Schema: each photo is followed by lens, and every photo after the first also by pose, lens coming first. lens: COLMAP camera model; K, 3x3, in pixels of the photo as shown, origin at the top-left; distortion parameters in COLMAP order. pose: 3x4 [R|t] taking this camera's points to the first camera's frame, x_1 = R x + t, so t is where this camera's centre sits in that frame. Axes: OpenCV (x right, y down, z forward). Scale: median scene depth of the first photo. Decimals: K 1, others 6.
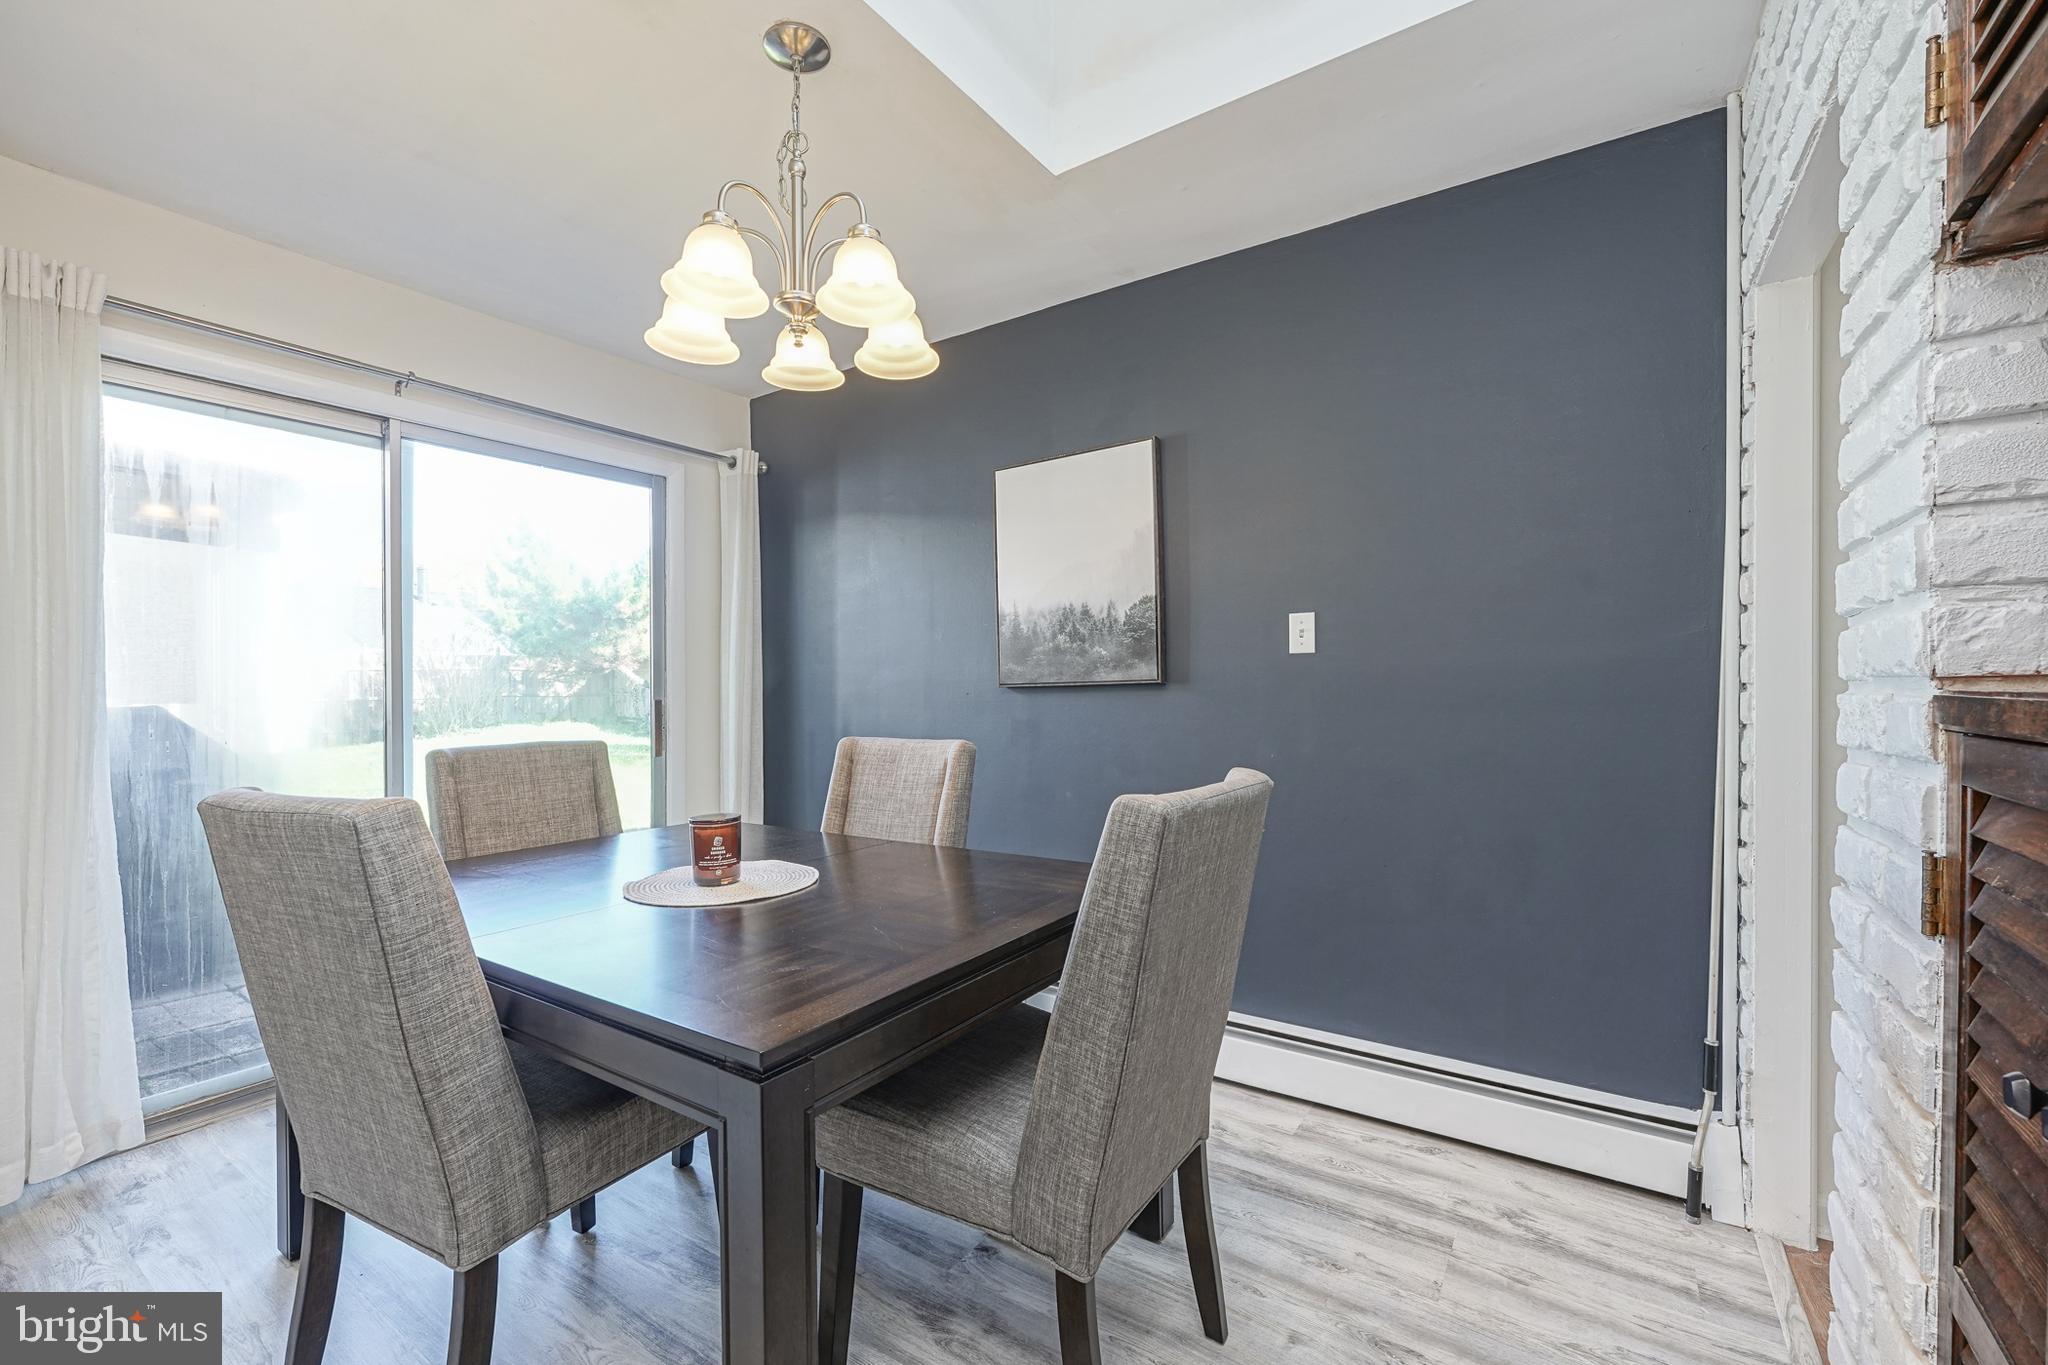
lens RADIAL K [[849.7, 0, 1040.9], [0, 849.7, 690.2], [0, 0, 1]] dist [0.000809, -0.000179]
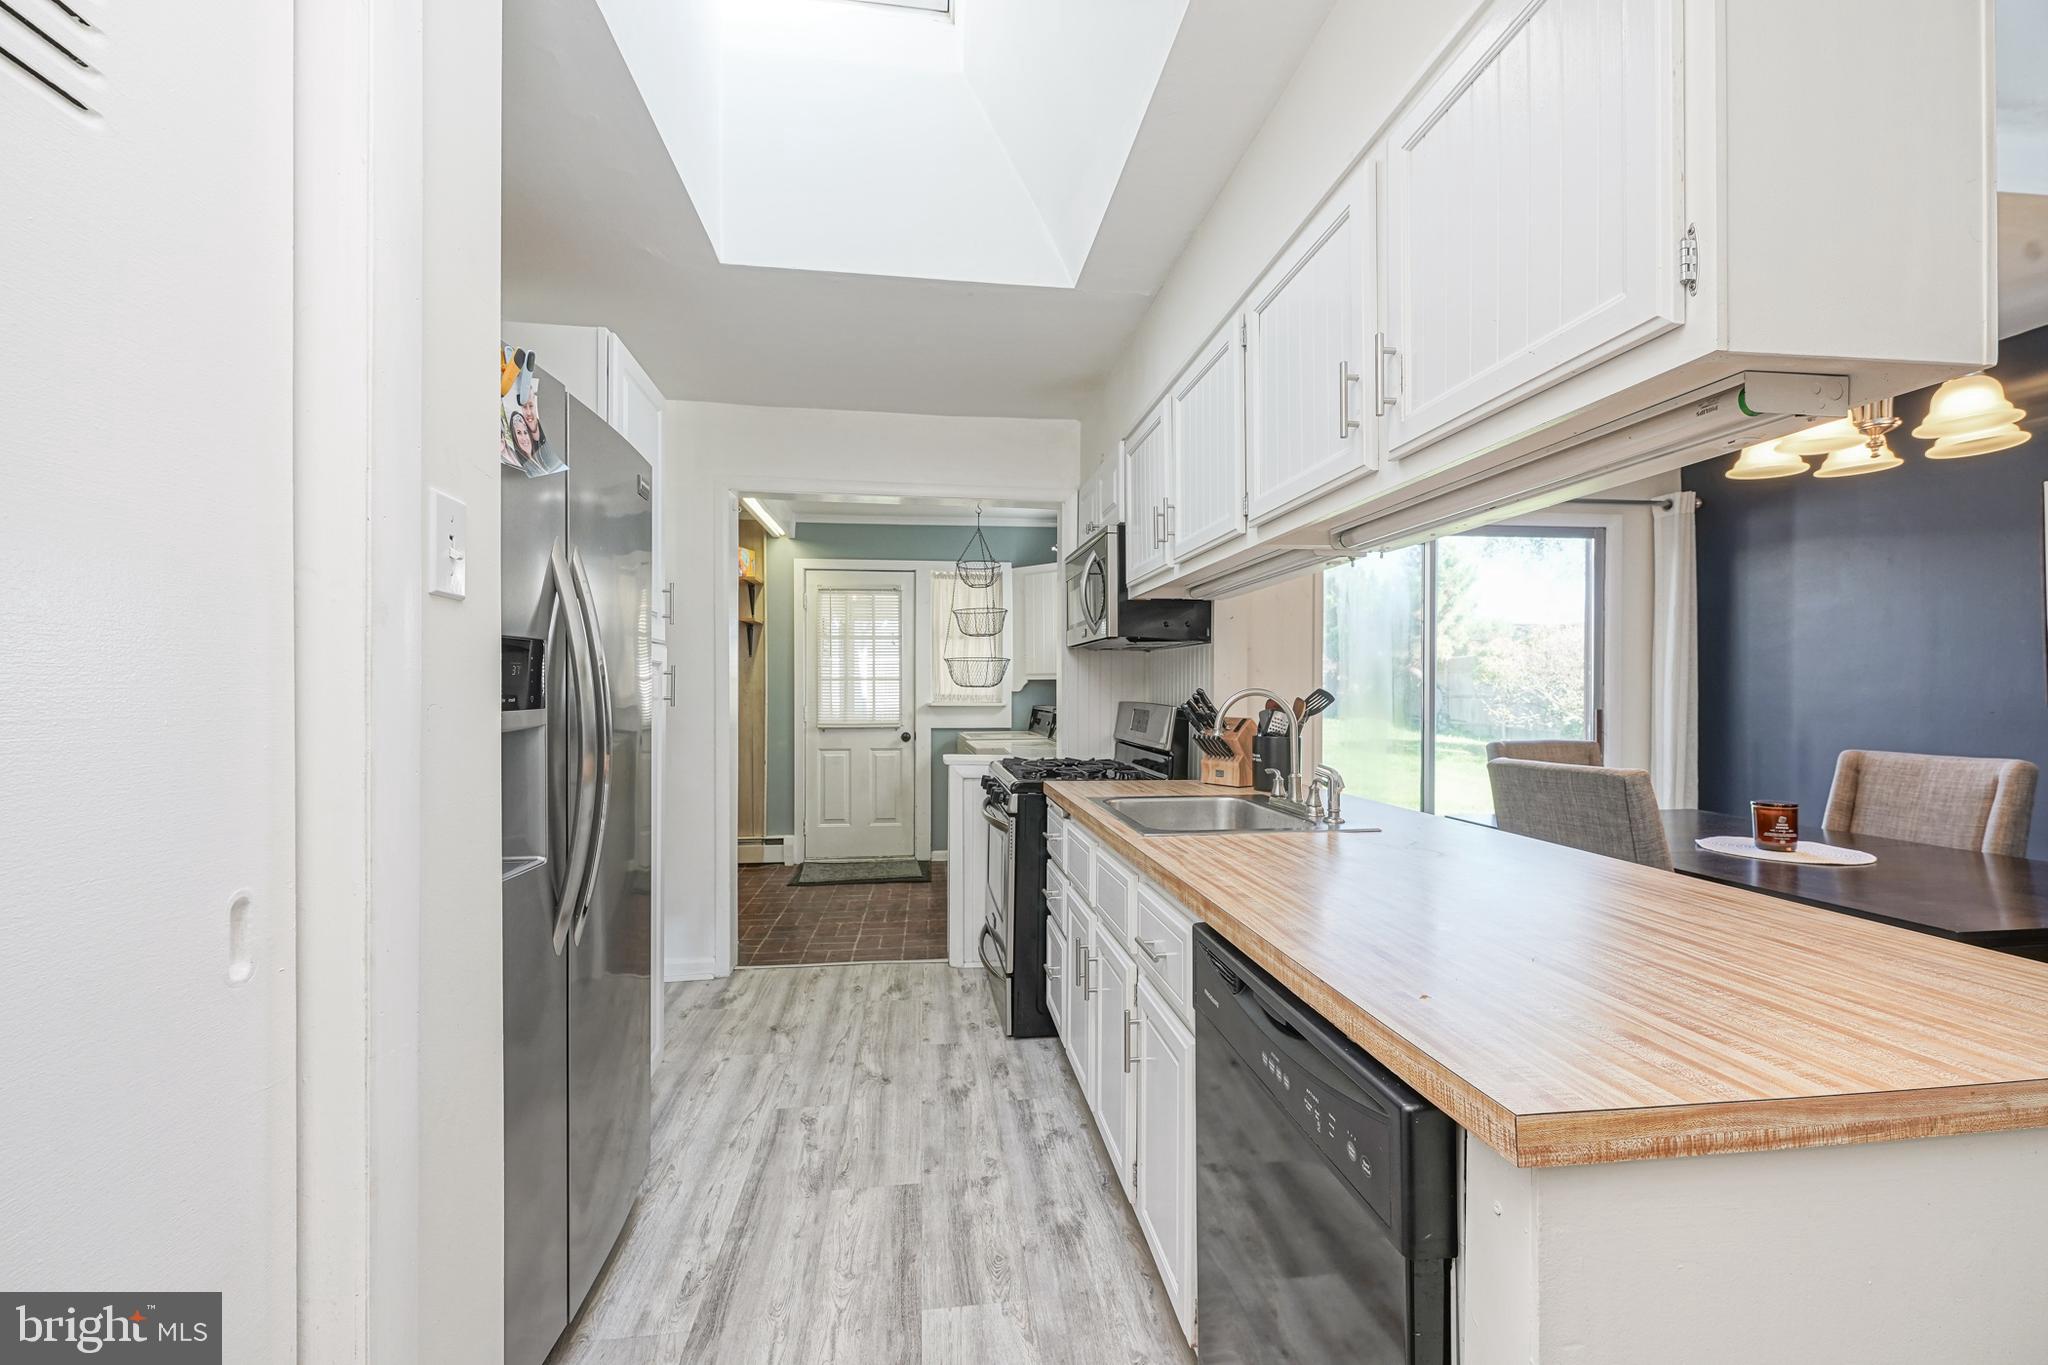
lens RADIAL K [[849.7, 0, 1007.4], [0, 849.7, 685.1], [0, 0, 1]] dist [0.000809, -0.000179]
pose [[0.651790, 0.003814, -0.758390, -0.094297], [-0.004989, 0.999987, 0.000742, -0.025956], [0.758383, 0.003300, 0.651801, -0.572027]]
